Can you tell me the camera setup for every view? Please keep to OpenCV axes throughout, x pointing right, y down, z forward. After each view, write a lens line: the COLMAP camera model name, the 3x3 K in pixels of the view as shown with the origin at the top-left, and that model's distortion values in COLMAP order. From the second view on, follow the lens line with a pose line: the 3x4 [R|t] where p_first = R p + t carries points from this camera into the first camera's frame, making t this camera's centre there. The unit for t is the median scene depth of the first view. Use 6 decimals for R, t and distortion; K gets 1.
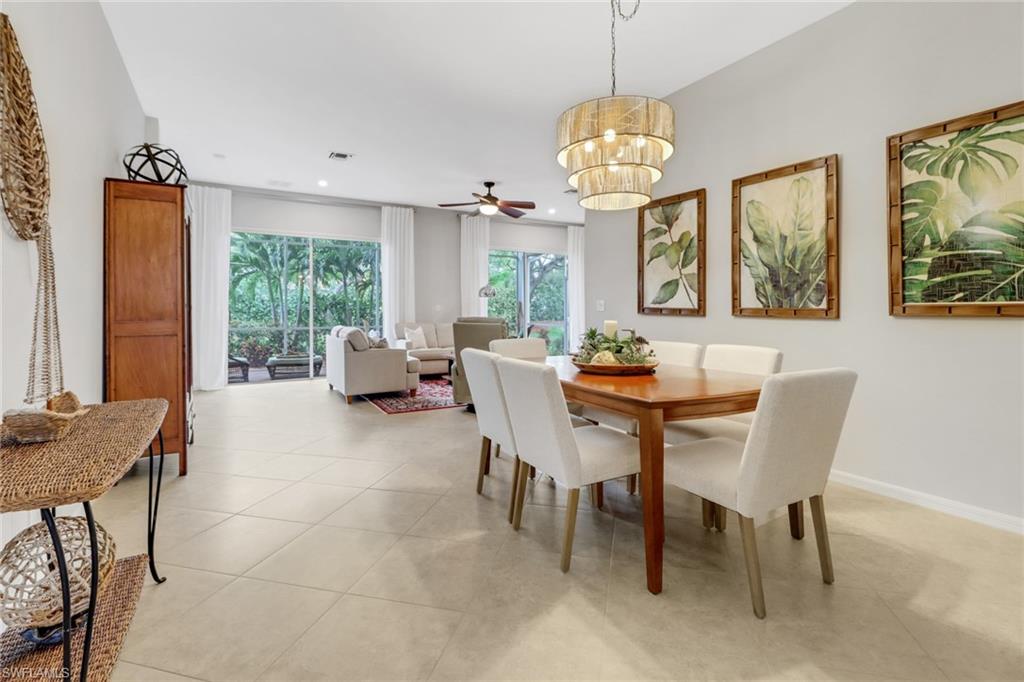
lens RADIAL K [[485.0, 0, 522.1], [0, 485.0, 322.6], [0, 0, 1]] dist [-0.001401, -0.000418]
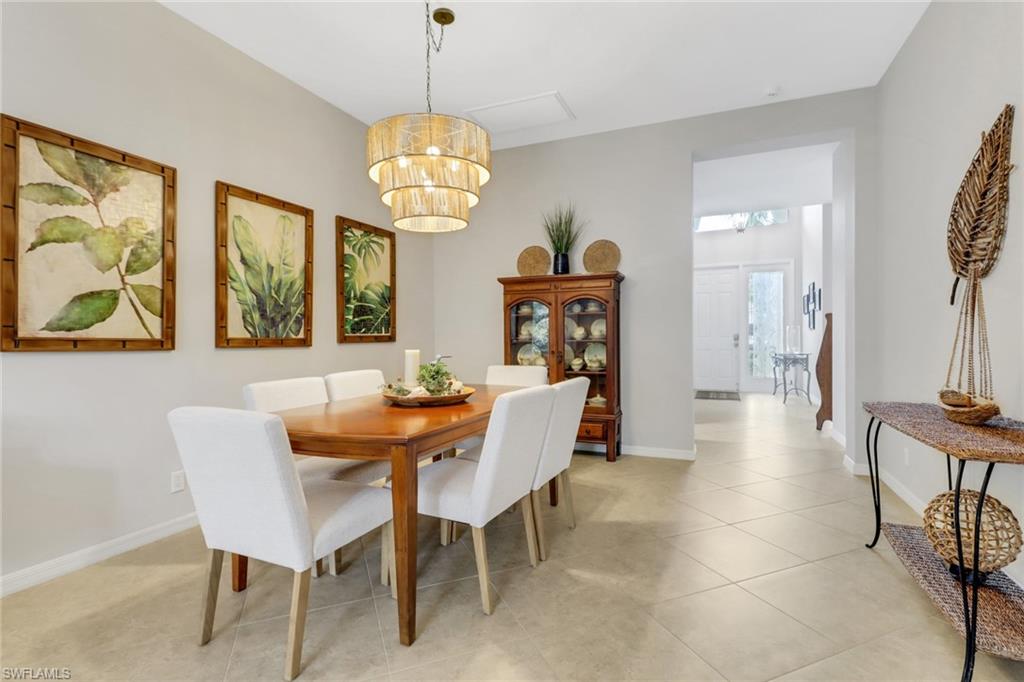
lens RADIAL K [[485.0, 0, 522.1], [0, 485.0, 322.6], [0, 0, 1]] dist [-0.001401, -0.000418]
pose [[-0.598302, 0.006713, 0.801243, -0.560000], [0.006114, 0.999974, -0.003813, -0.053322], [-0.801248, 0.002617, -0.598327, 1.155903]]
